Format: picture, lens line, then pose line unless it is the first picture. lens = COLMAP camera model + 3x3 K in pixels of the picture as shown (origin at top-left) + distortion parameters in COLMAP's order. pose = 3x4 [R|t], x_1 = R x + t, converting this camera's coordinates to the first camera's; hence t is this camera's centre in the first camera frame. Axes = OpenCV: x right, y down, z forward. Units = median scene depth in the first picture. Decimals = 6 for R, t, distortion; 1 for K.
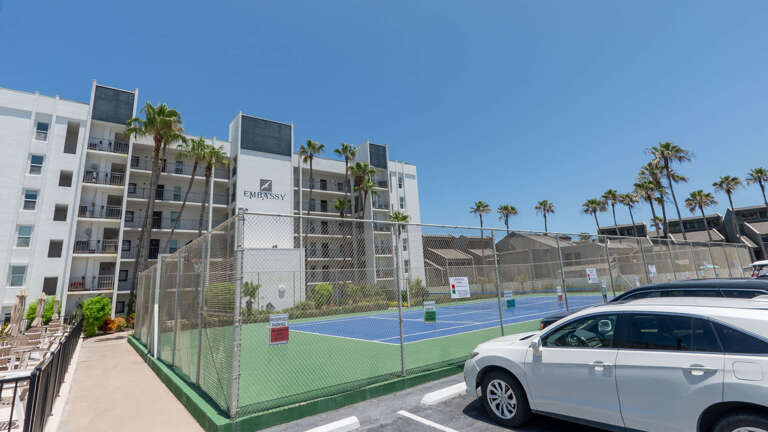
lens RADIAL K [[371.3, 0, 379.9], [0, 371.3, 200.0], [0, 0, 1]] dist [-0.001715, 0.000022]
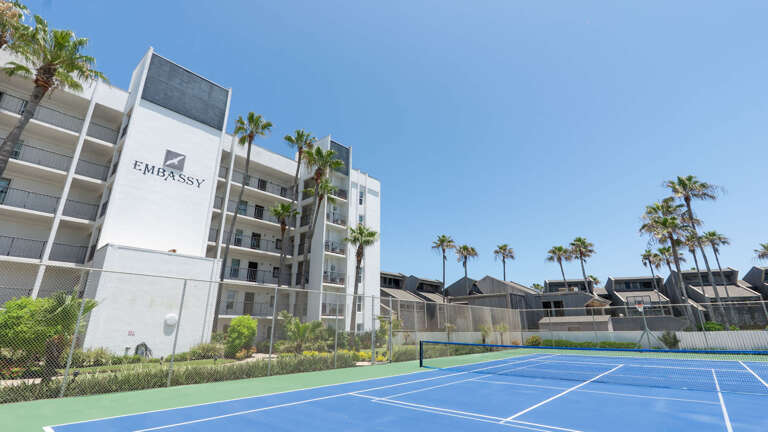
lens RADIAL K [[355.9, 0, 386.2], [0, 355.9, 215.1], [0, 0, 1]] dist [-0.001944, -0.000384]
pose [[0.972120, 0.124250, 0.198860, -0.044736], [-0.105982, 0.989322, -0.100050, 0.067661], [-0.209168, 0.076185, 0.974907, 0.260314]]
